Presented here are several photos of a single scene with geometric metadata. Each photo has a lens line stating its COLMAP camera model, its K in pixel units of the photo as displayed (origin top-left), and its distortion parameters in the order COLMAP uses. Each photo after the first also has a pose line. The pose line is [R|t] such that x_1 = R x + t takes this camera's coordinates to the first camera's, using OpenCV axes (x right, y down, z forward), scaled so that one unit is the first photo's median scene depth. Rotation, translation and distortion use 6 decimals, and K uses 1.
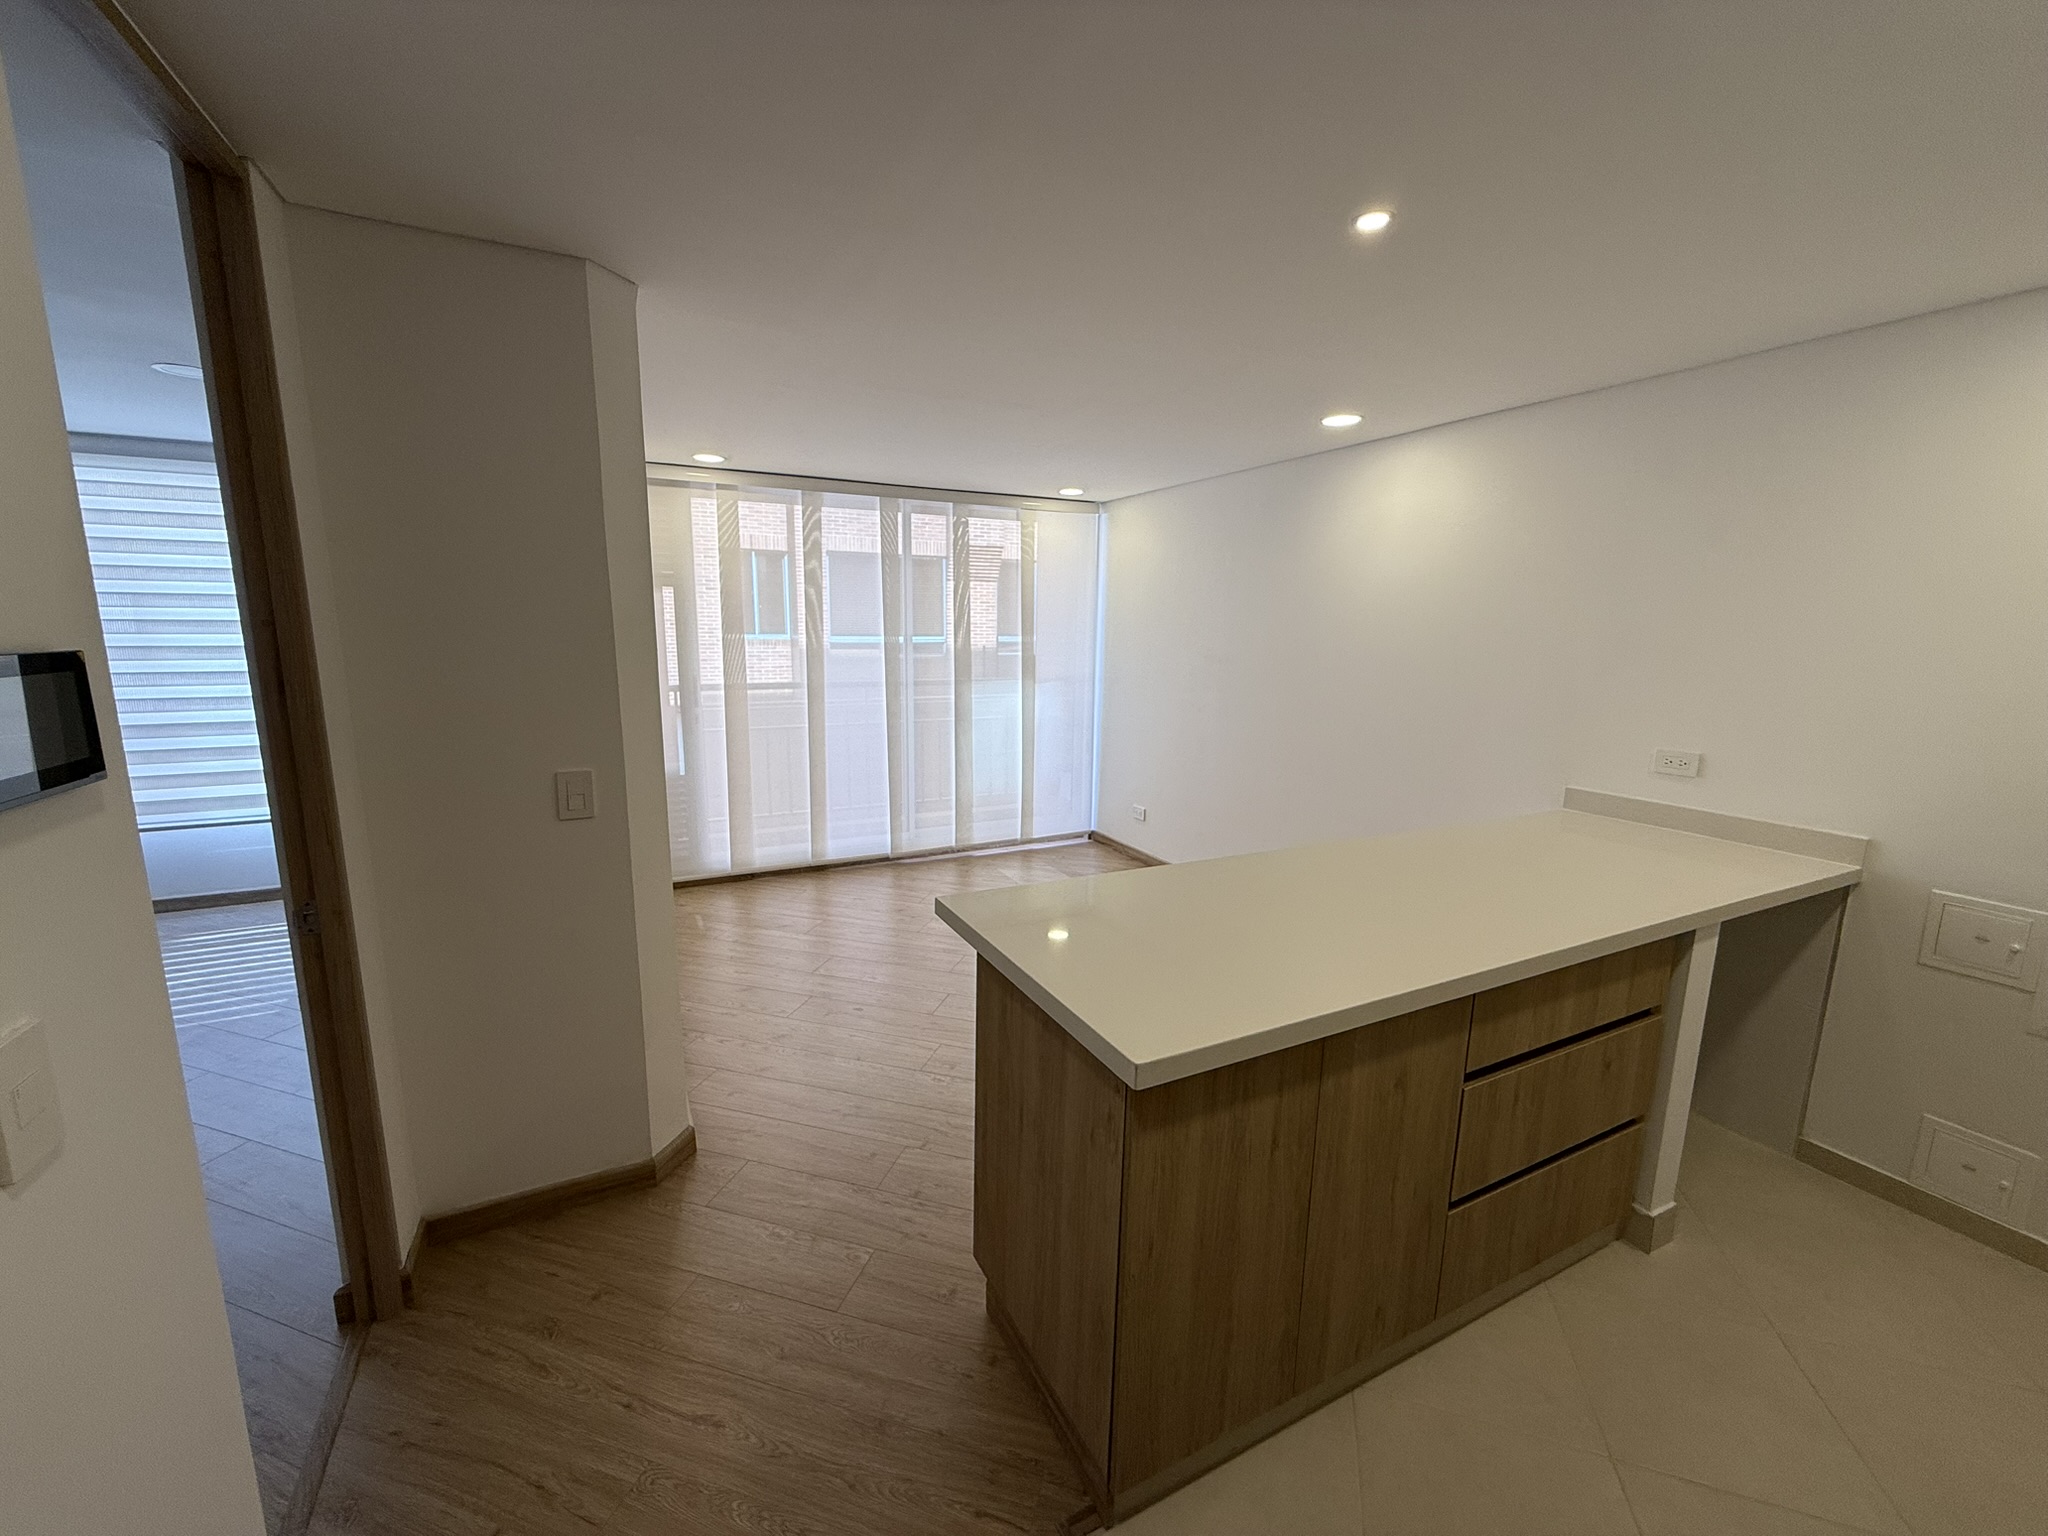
lens RADIAL K [[816.4, 0, 1017.6], [0, 816.4, 766.6], [0, 0, 1]] dist [-0.002817, 0.000237]
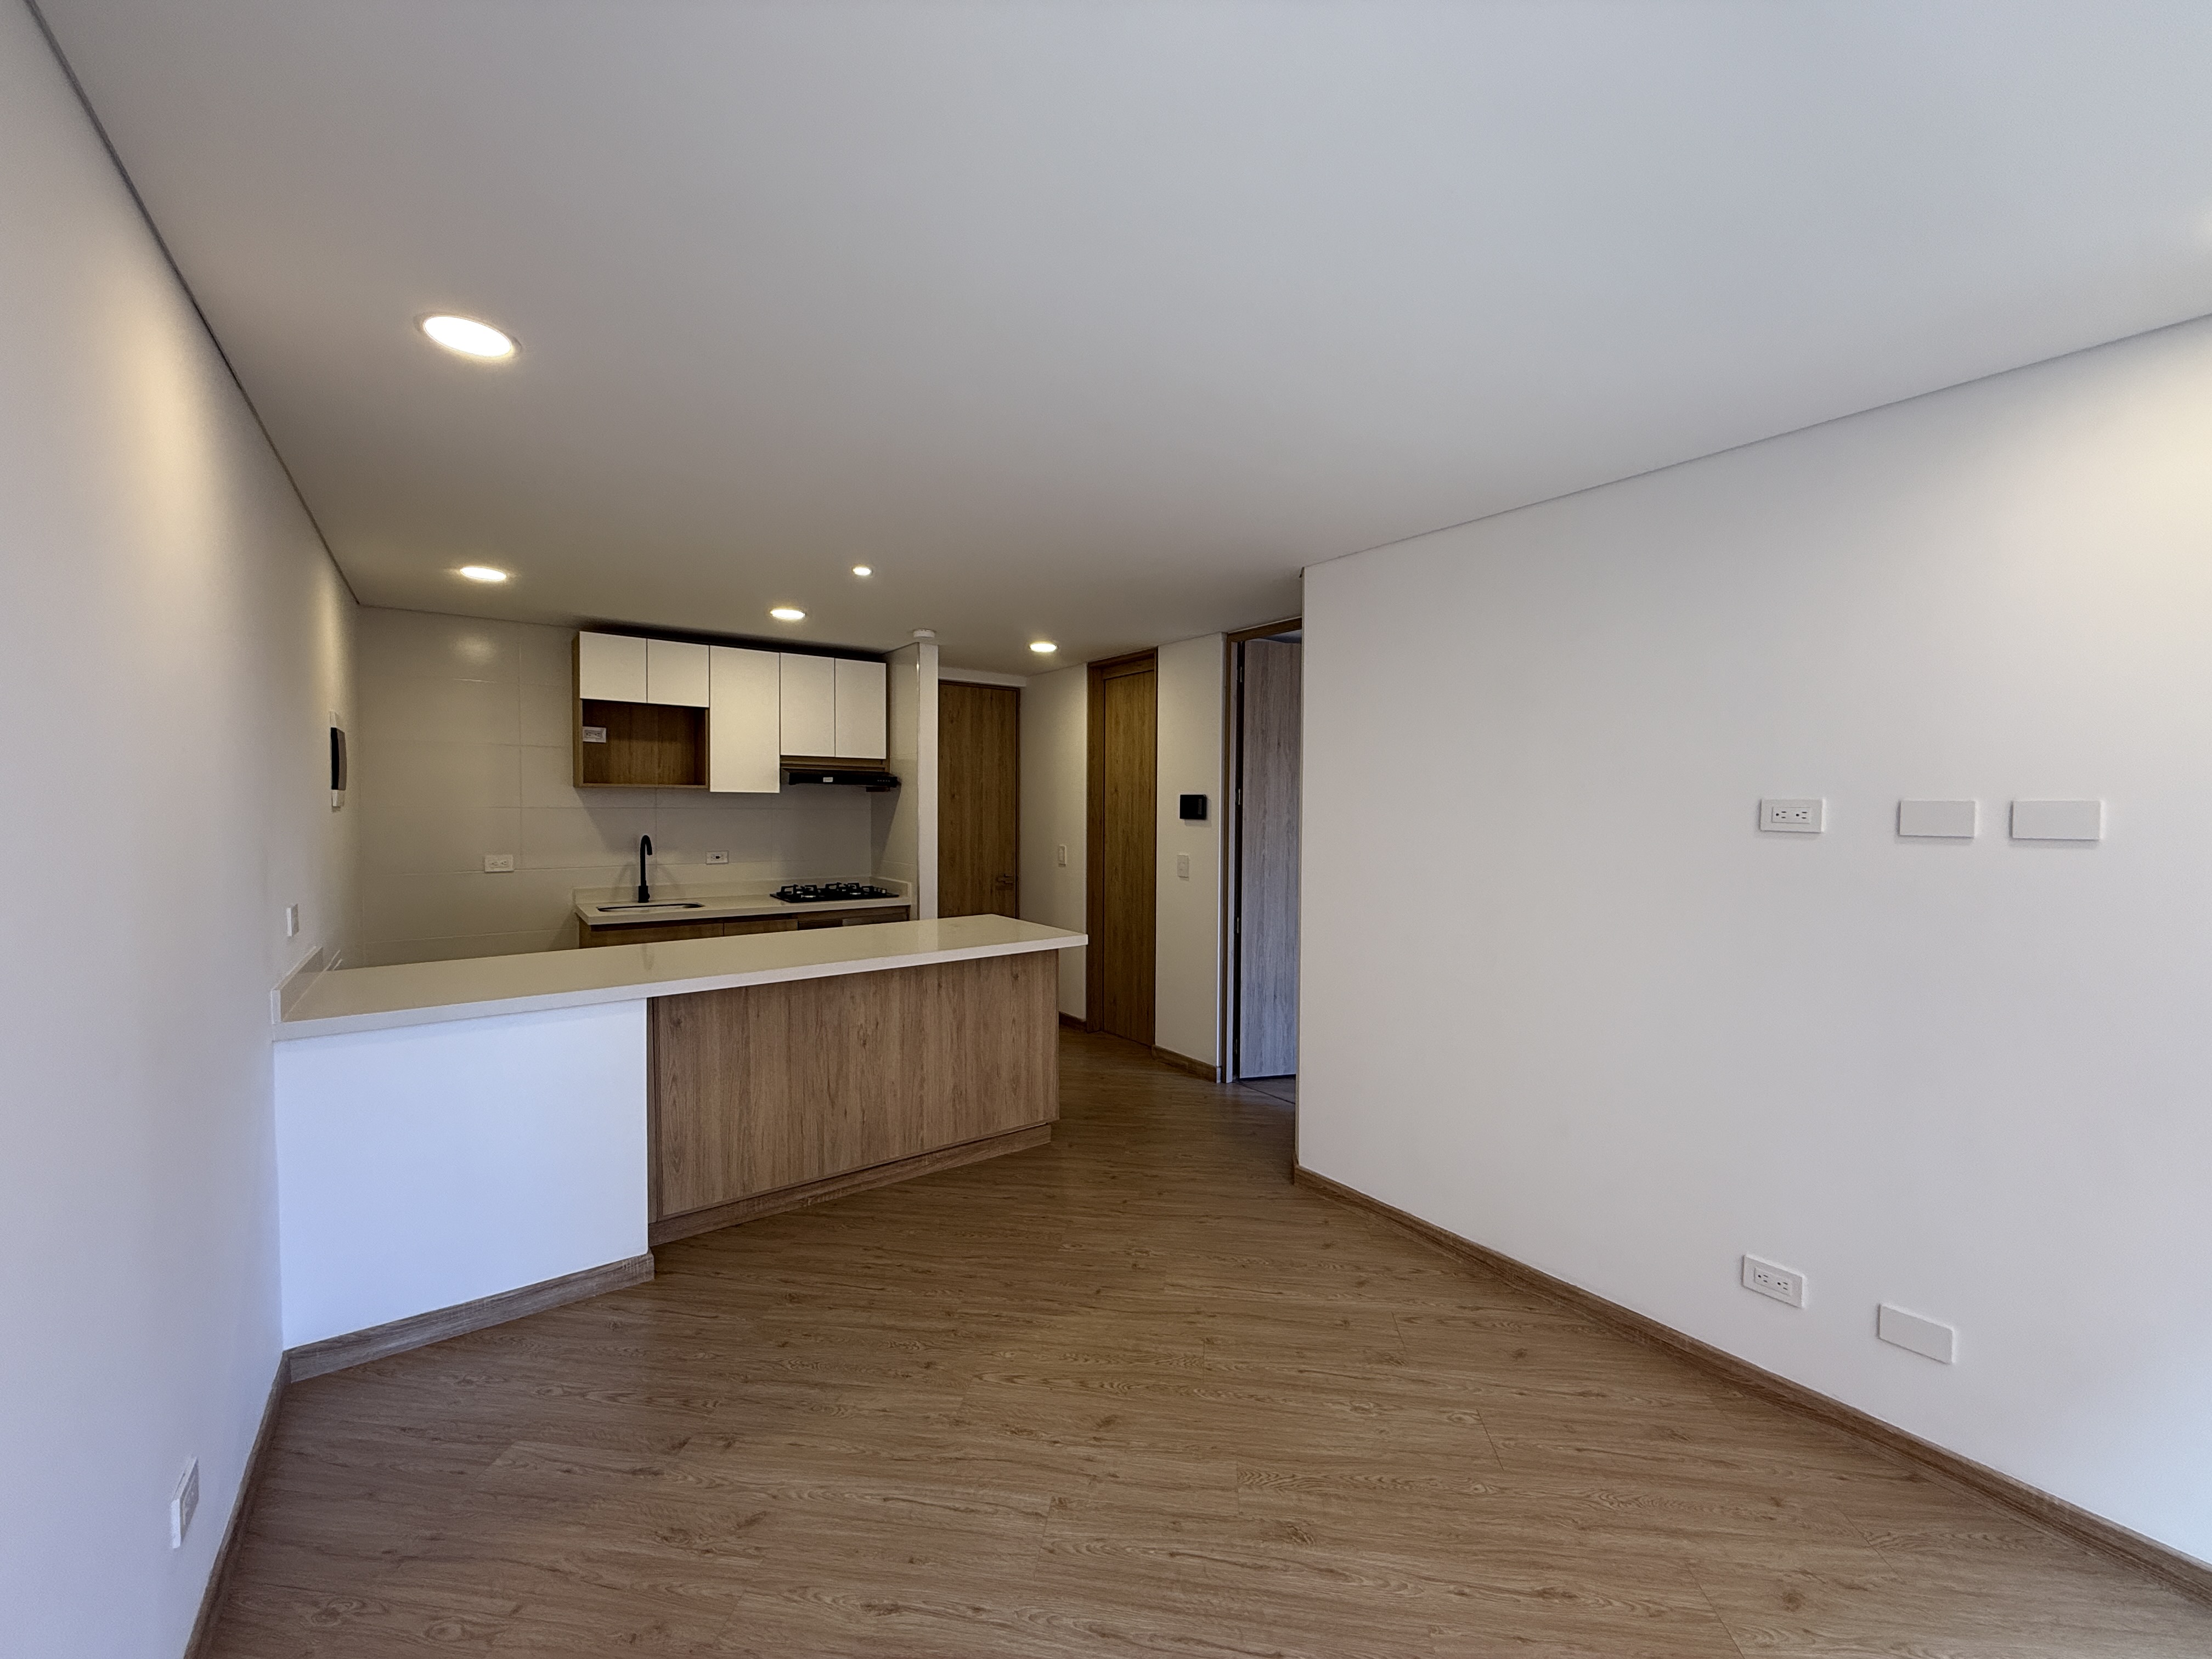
lens RADIAL K [[880.0, 0, 1103.0], [0, 880.0, 834.0], [0, 0, 1]] dist [-0.000332, -0.000540]
pose [[-0.984872, -0.009215, -0.173039, 0.190566], [-0.044352, 0.978727, 0.200314, -0.408632], [0.167512, 0.204958, -0.964330, 2.629322]]
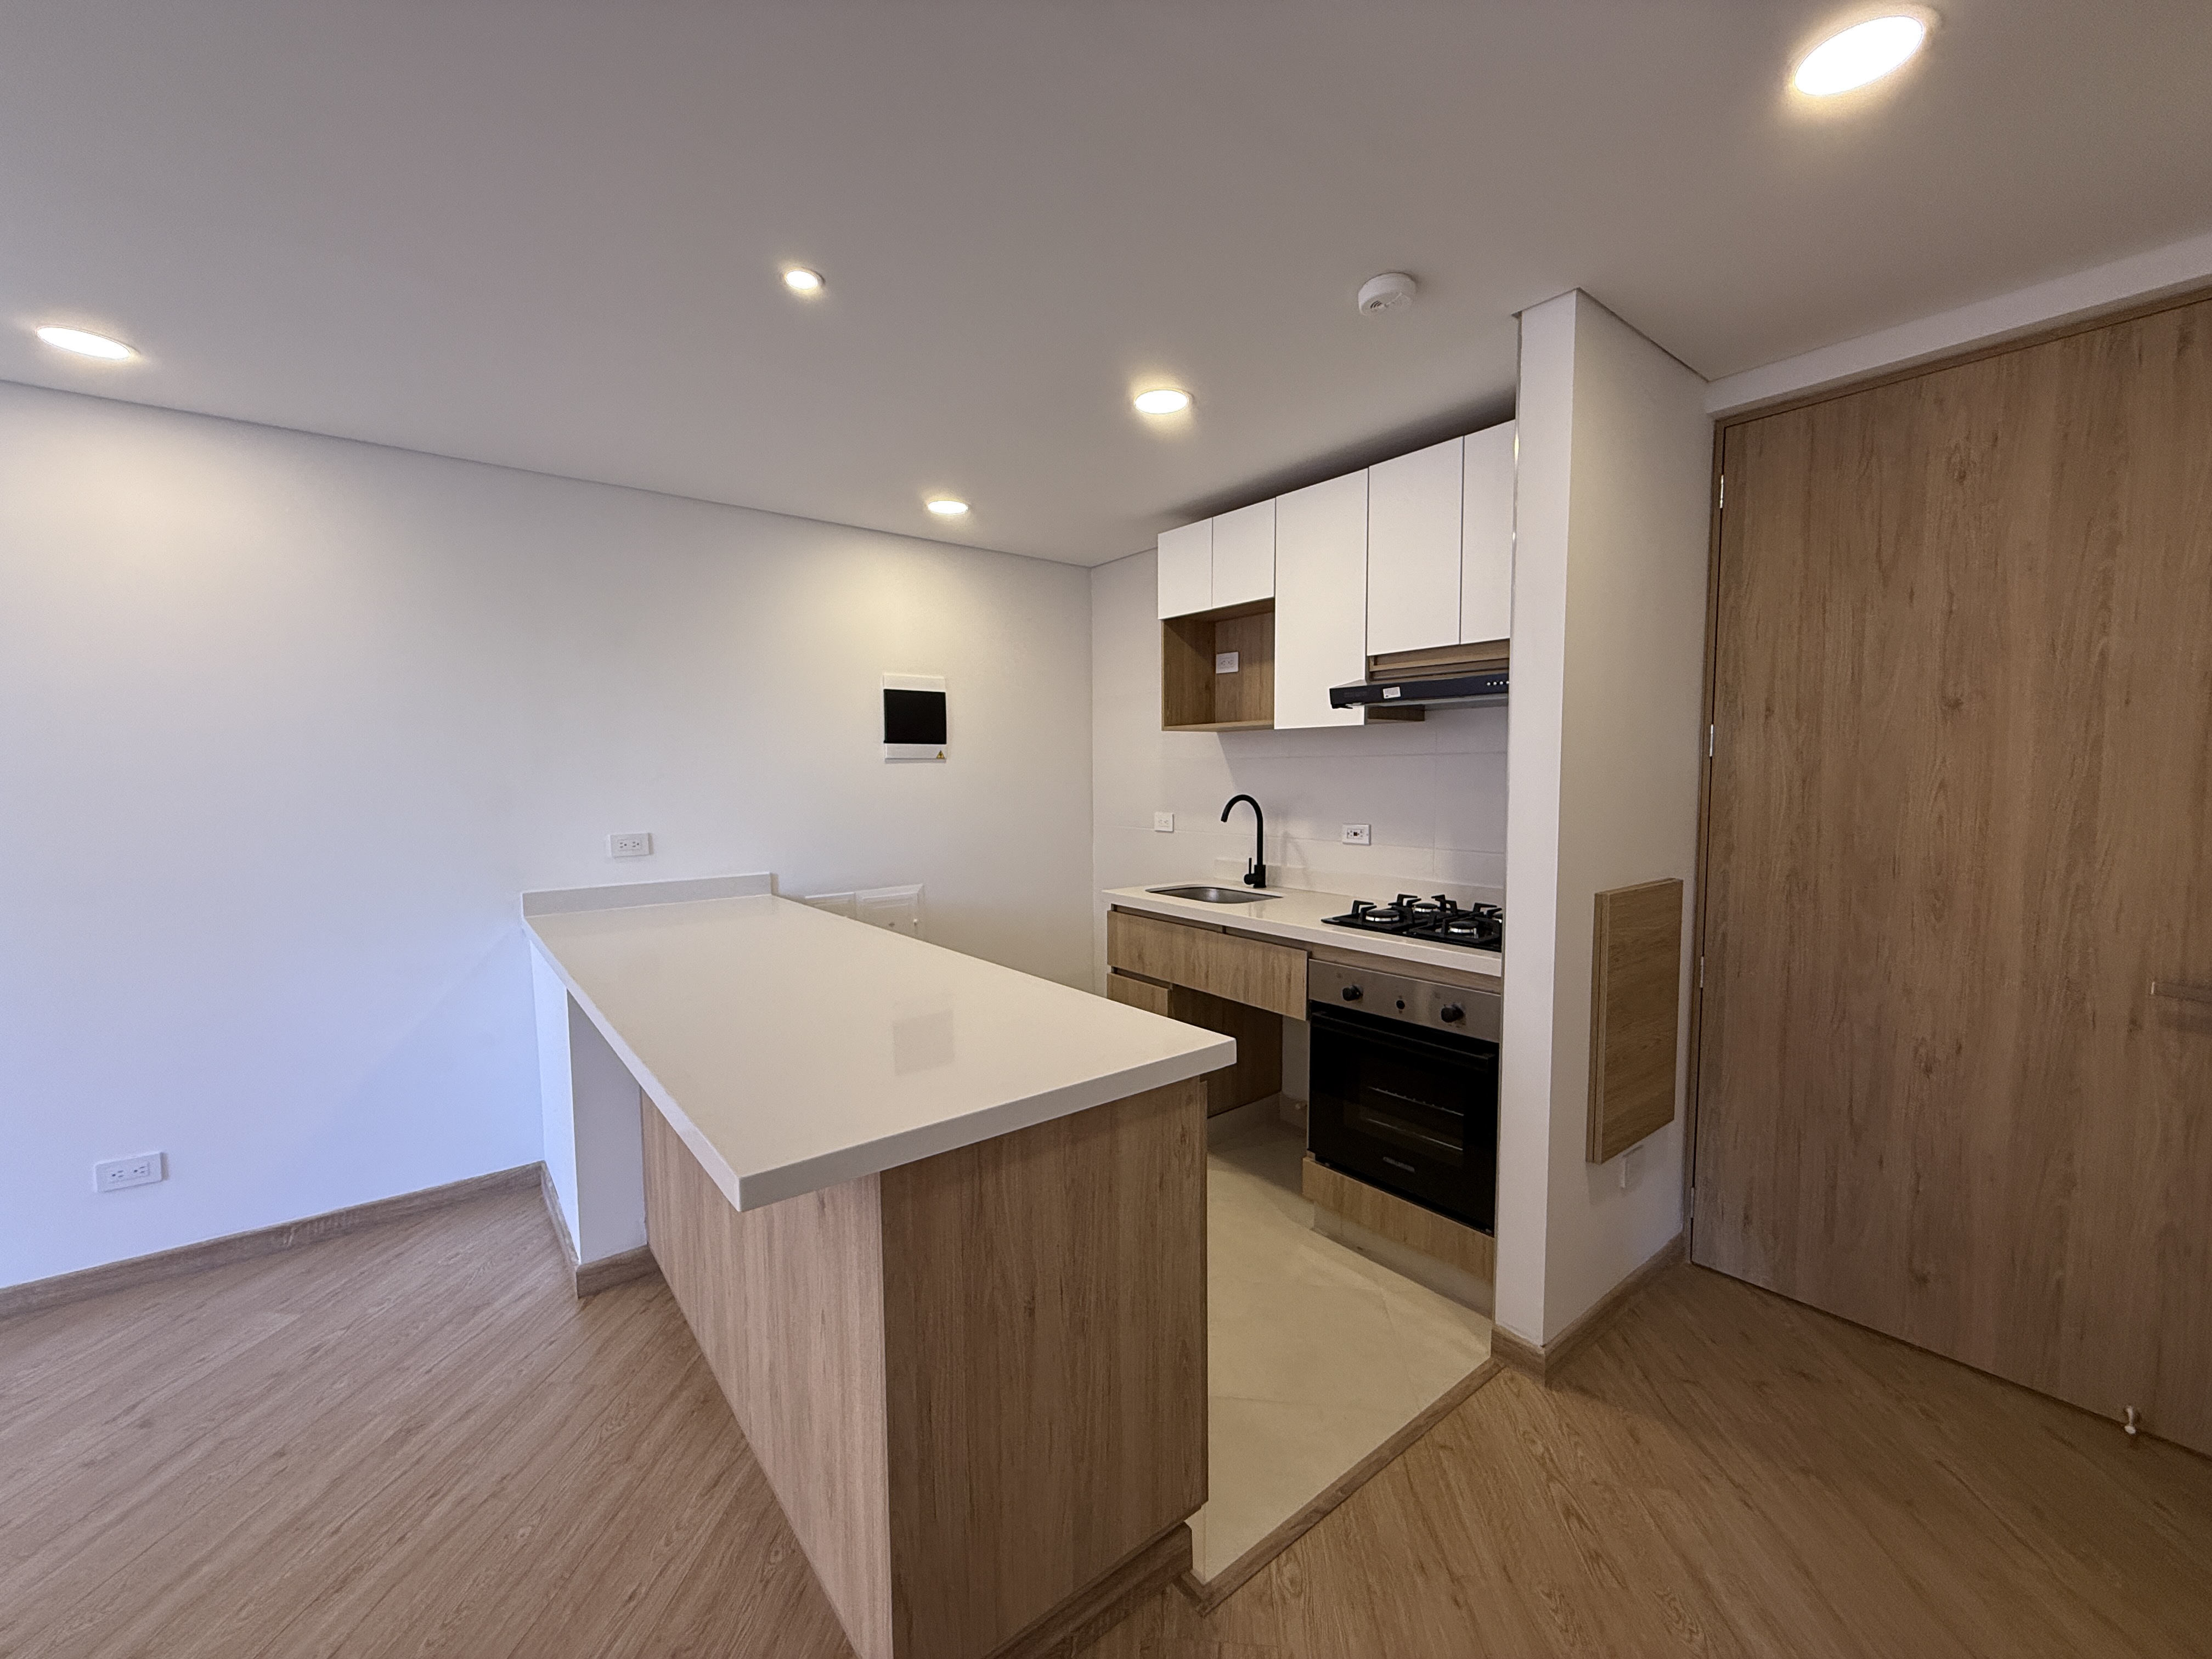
lens RADIAL K [[880.0, 0, 1103.0], [0, 880.0, 834.0], [0, 0, 1]] dist [-0.000332, -0.000540]
pose [[-0.207077, -0.078112, 0.975201, -0.594771], [0.173420, 0.978091, 0.115168, -0.057251], [-0.962832, 0.192968, -0.188994, 0.799595]]
